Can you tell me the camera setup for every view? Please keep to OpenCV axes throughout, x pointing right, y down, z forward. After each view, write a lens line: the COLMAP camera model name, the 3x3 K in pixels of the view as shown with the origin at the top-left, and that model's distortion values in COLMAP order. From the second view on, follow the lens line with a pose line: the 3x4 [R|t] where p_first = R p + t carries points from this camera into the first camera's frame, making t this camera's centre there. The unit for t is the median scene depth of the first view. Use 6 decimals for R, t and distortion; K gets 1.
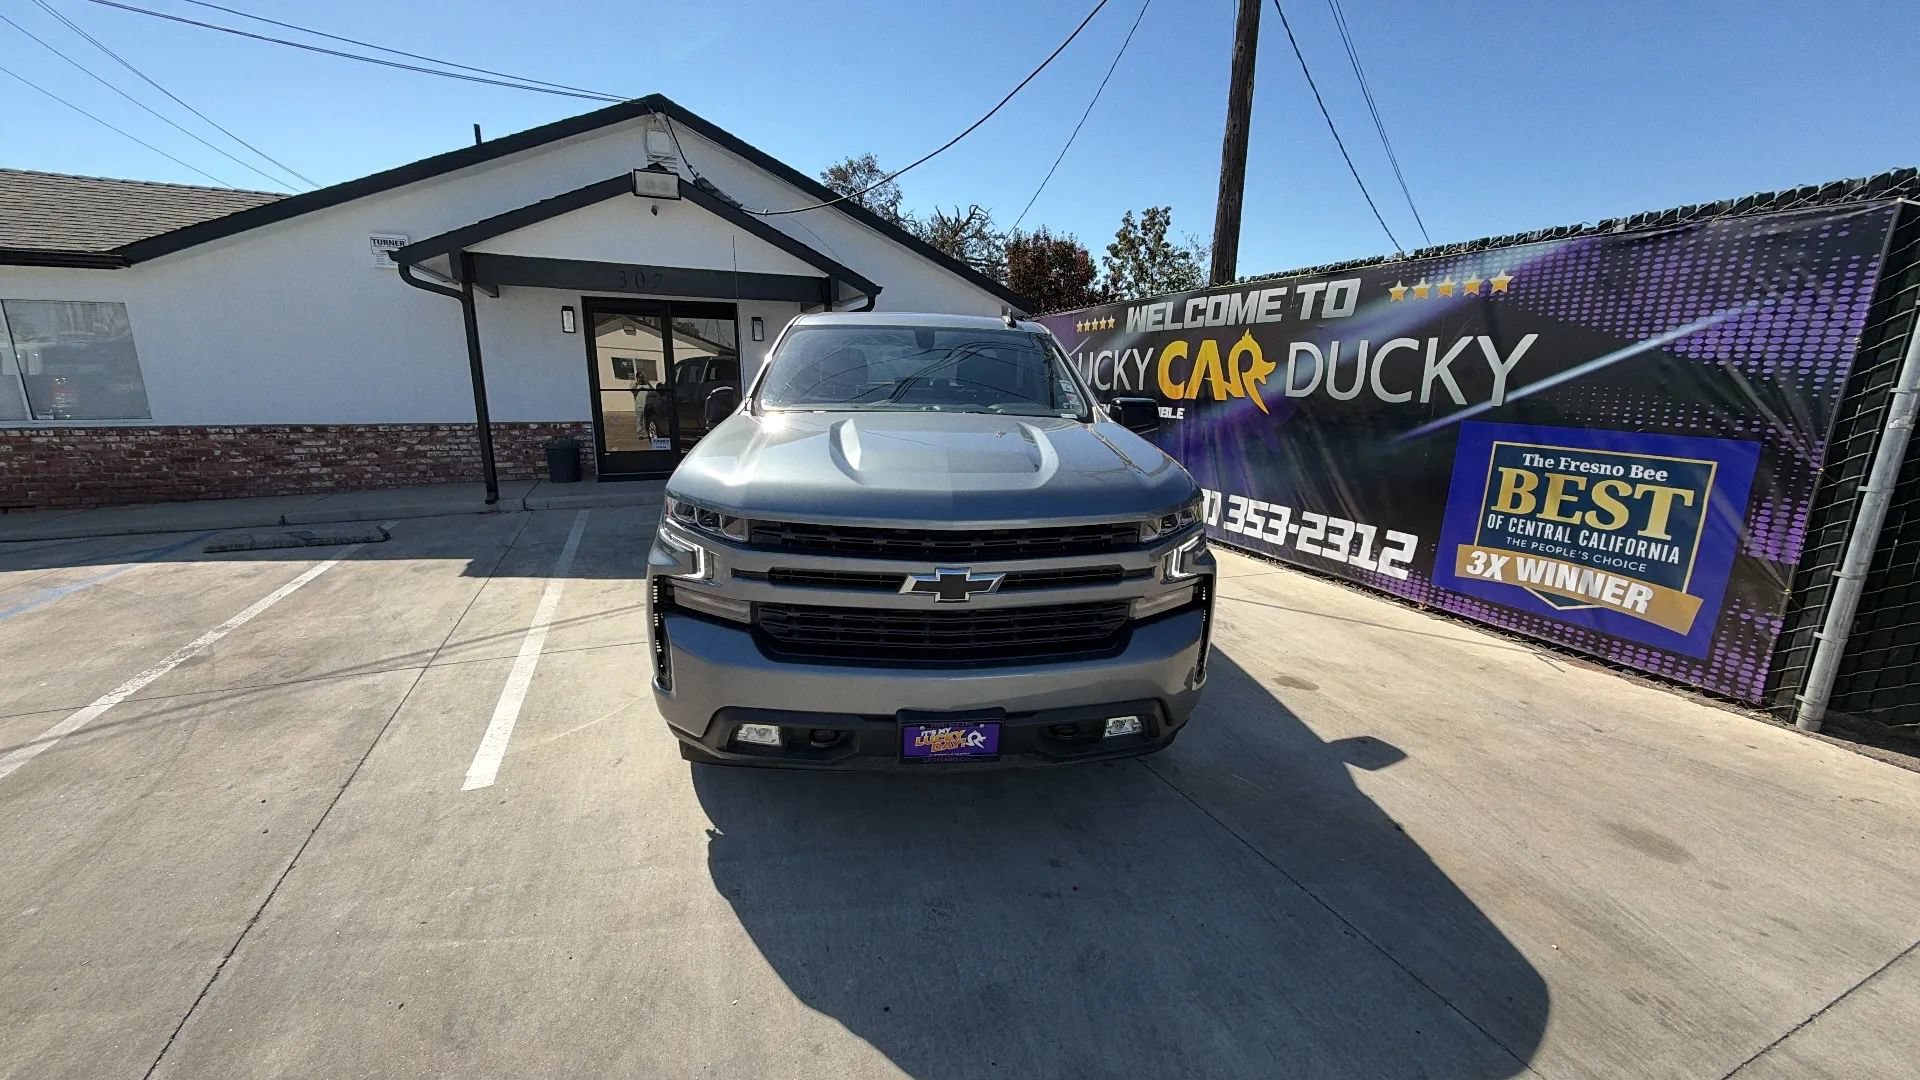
lens RADIAL K [[726.5, 0, 960.8], [0, 726.5, 540.8], [0, 0, 1]] dist [0.000509, -0.000222]
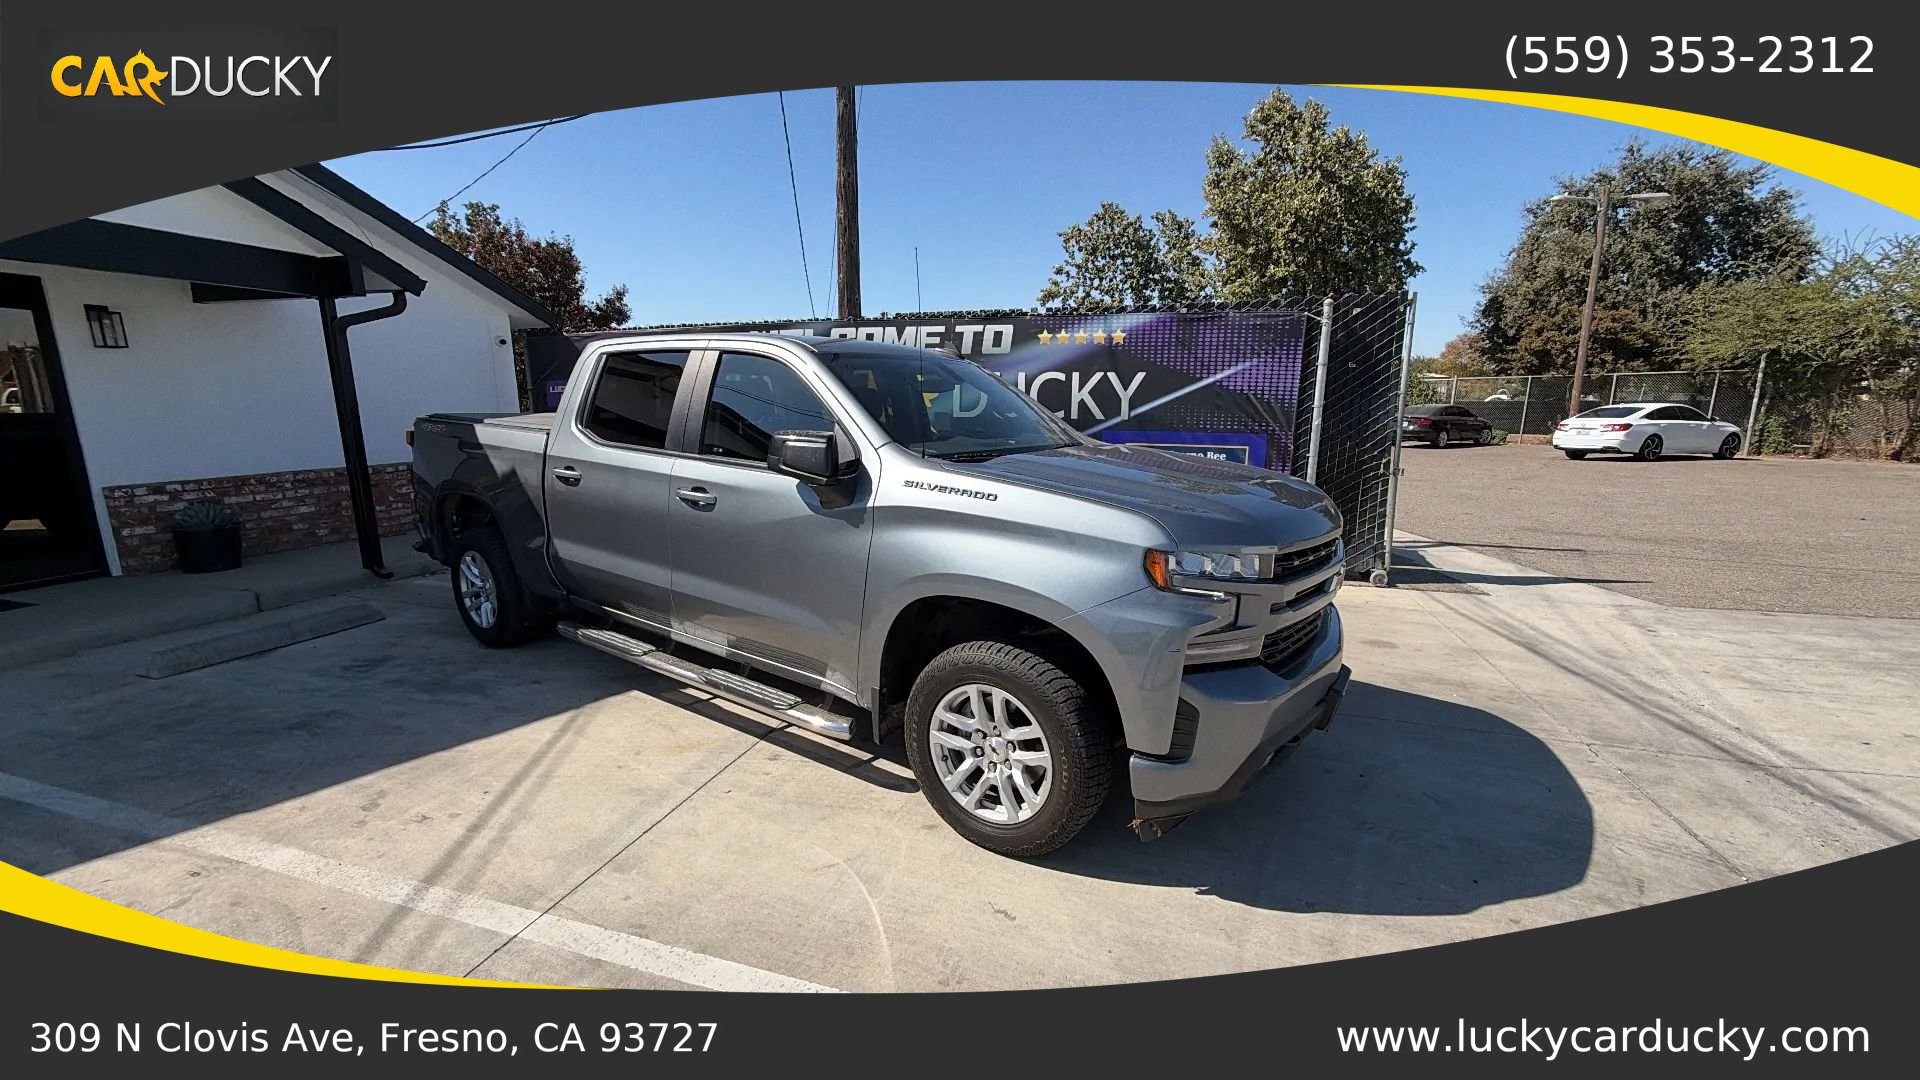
lens RADIAL K [[726.5, 0, 960.0], [0, 726.5, 544.5], [0, 0, 1]] dist [0.000509, -0.000222]
pose [[0.635158, -0.164081, 0.754753, -0.543357], [0.177150, 0.982073, 0.064419, -0.076262], [-0.751792, 0.092788, 0.652839, 0.260425]]
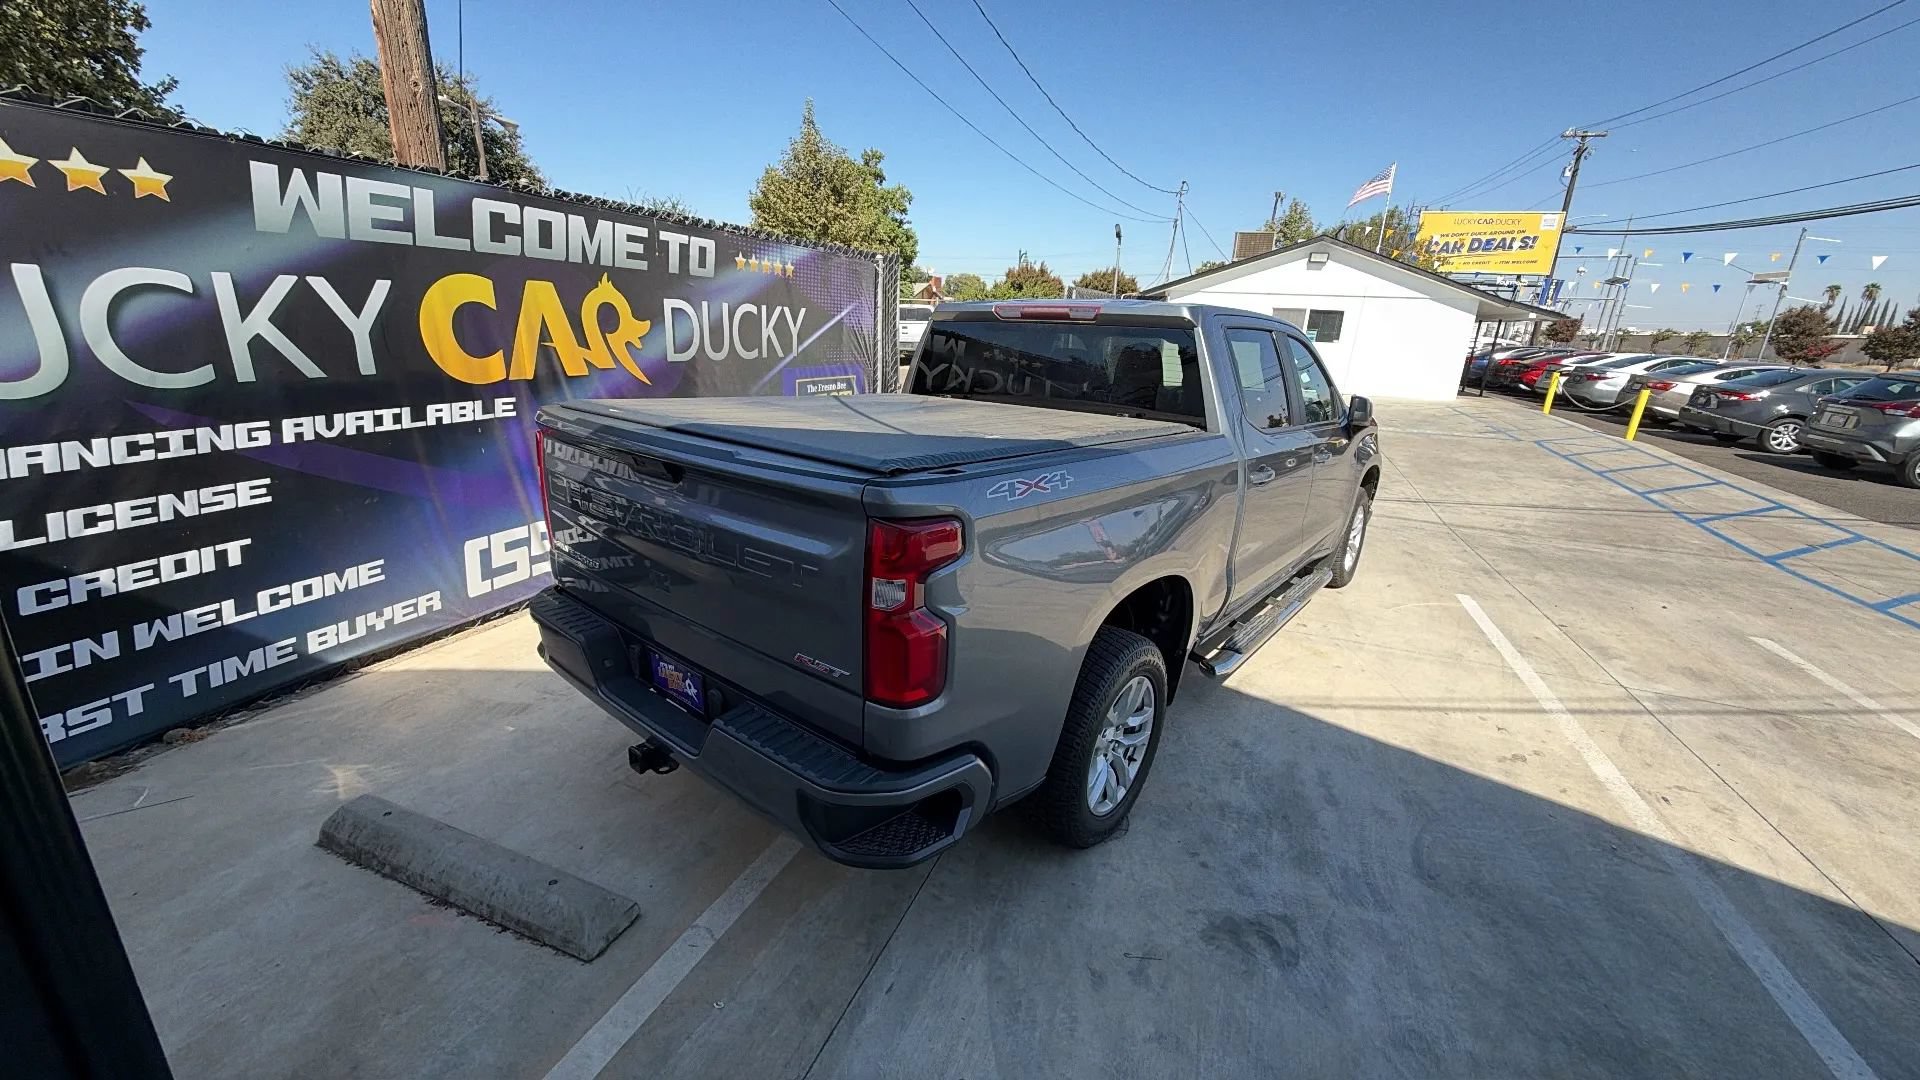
lens RADIAL K [[726.5, 0, 960.5], [0, 726.5, 543.5], [0, 0, 1]] dist [0.000509, -0.000222]
pose [[-0.711087, -0.250252, 0.657061, -0.472380], [0.102373, 0.887705, 0.448888, -0.402233], [-0.695611, 0.386464, -0.605616, 1.528374]]
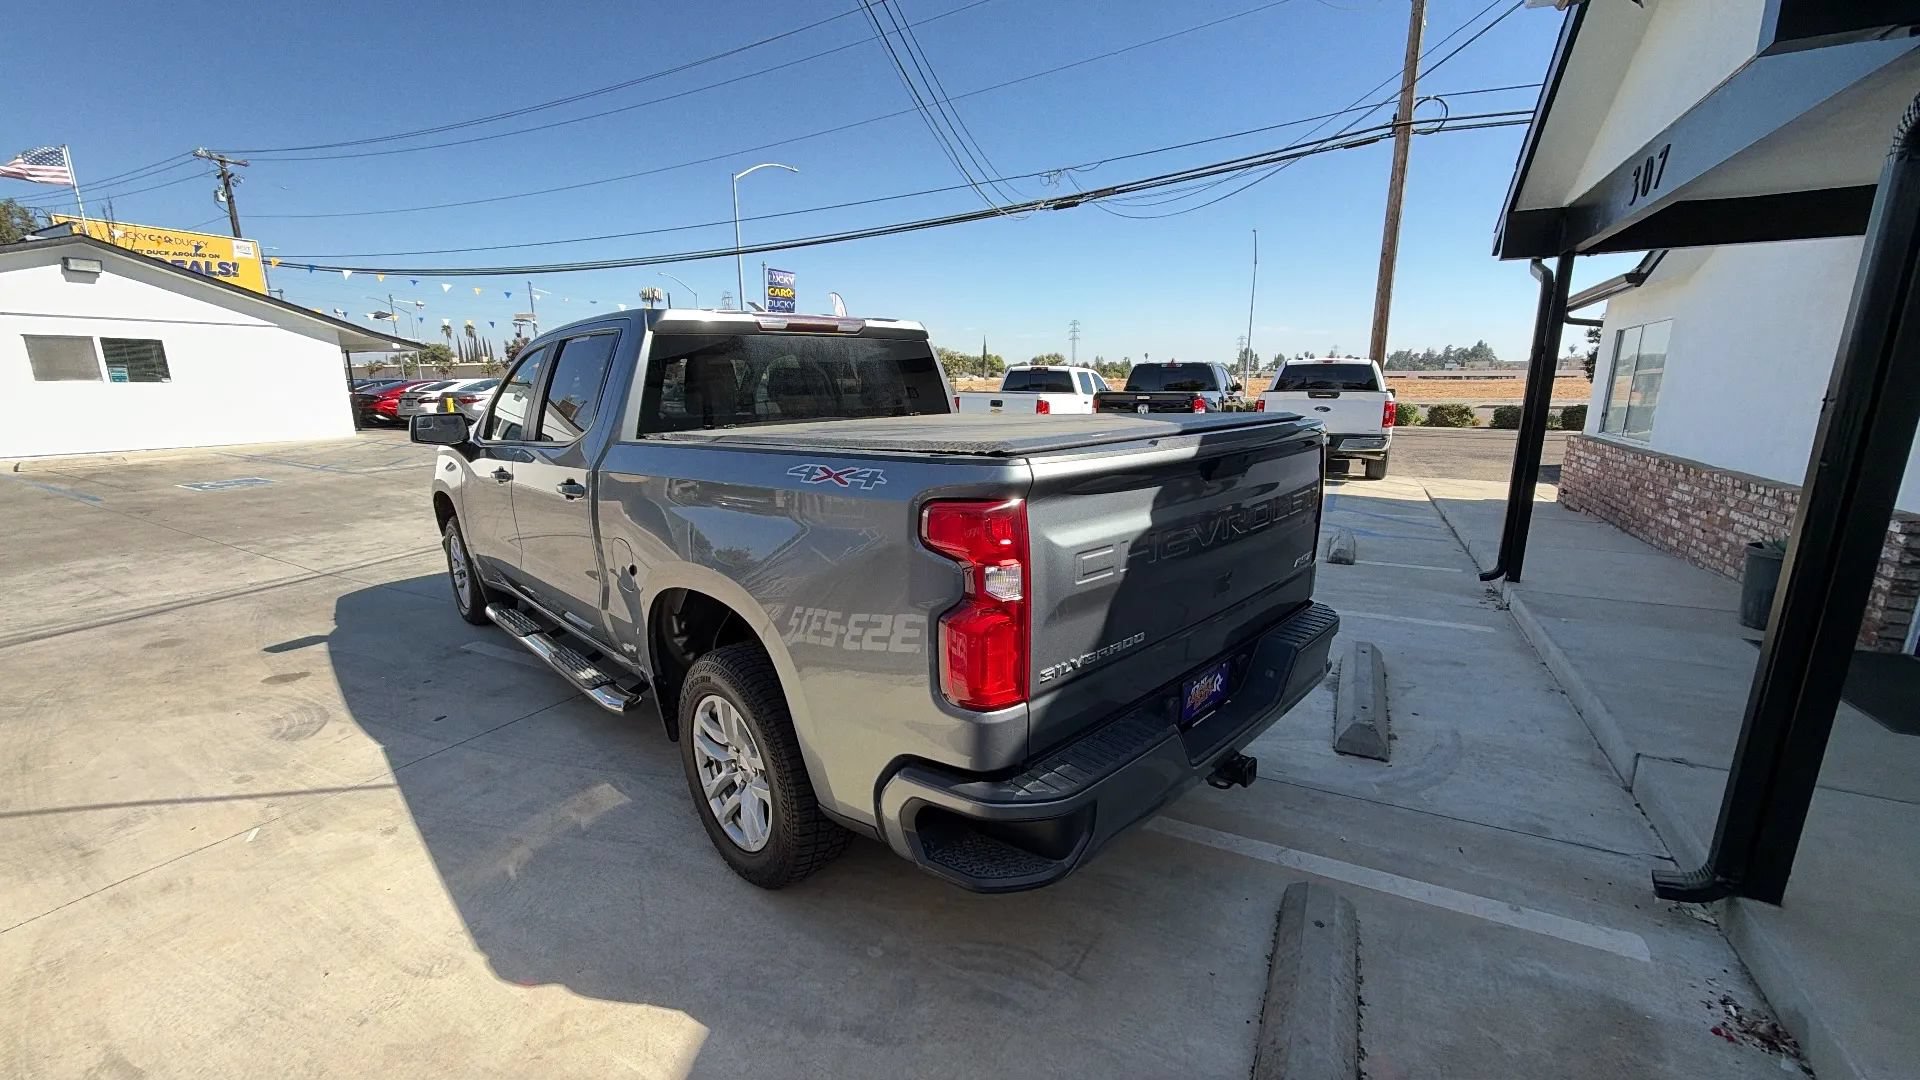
lens RADIAL K [[726.5, 0, 955.4], [0, 726.5, 542.2], [0, 0, 1]] dist [0.000509, -0.000222]
pose [[-0.781041, 0.125167, -0.611808, 0.224692], [-0.144454, 0.916923, 0.372001, -0.366871], [0.607543, 0.378926, -0.698074, 1.583173]]
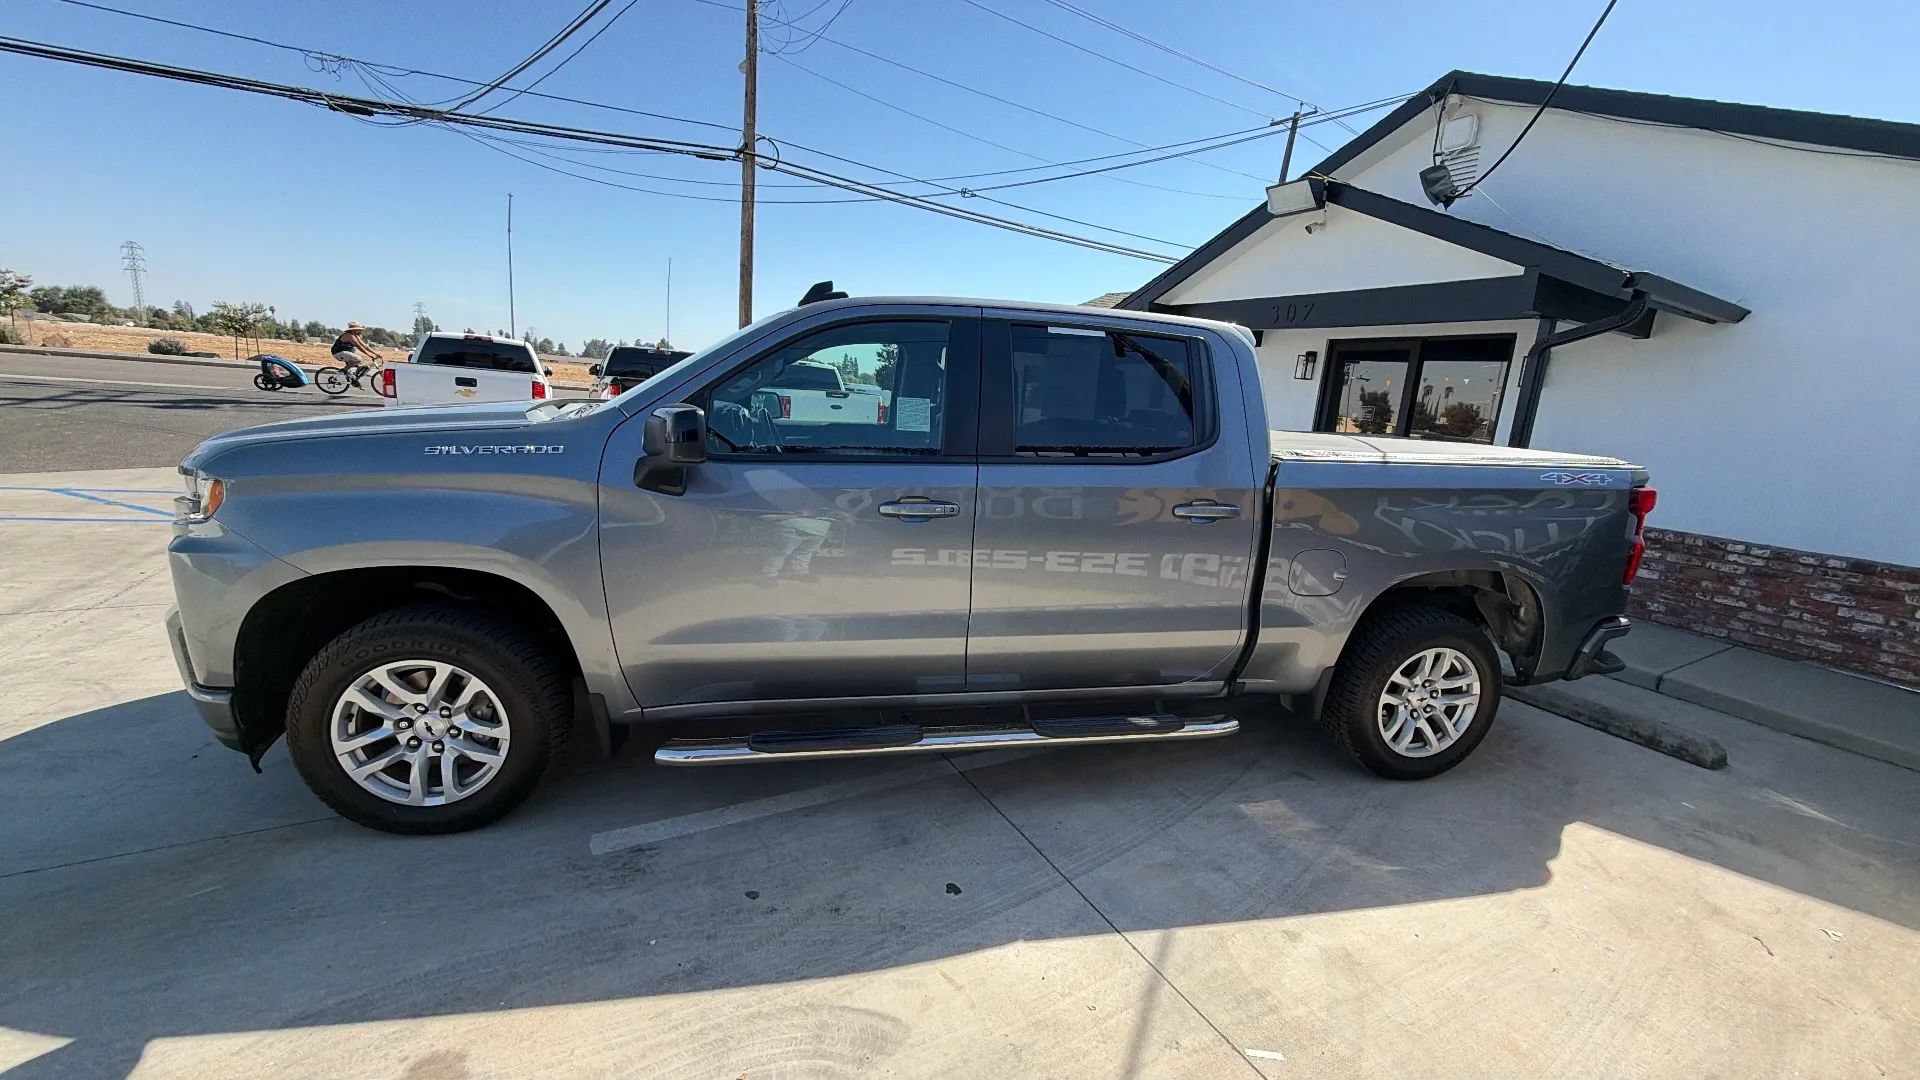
lens RADIAL K [[726.5, 0, 960.8], [0, 726.5, 545.6], [0, 0, 1]] dist [0.000509, -0.000222]
pose [[0.100706, 0.195447, -0.975530, 0.576443], [-0.291806, 0.943195, 0.158846, -0.170401], [0.951161, 0.268668, 0.152018, 0.799259]]
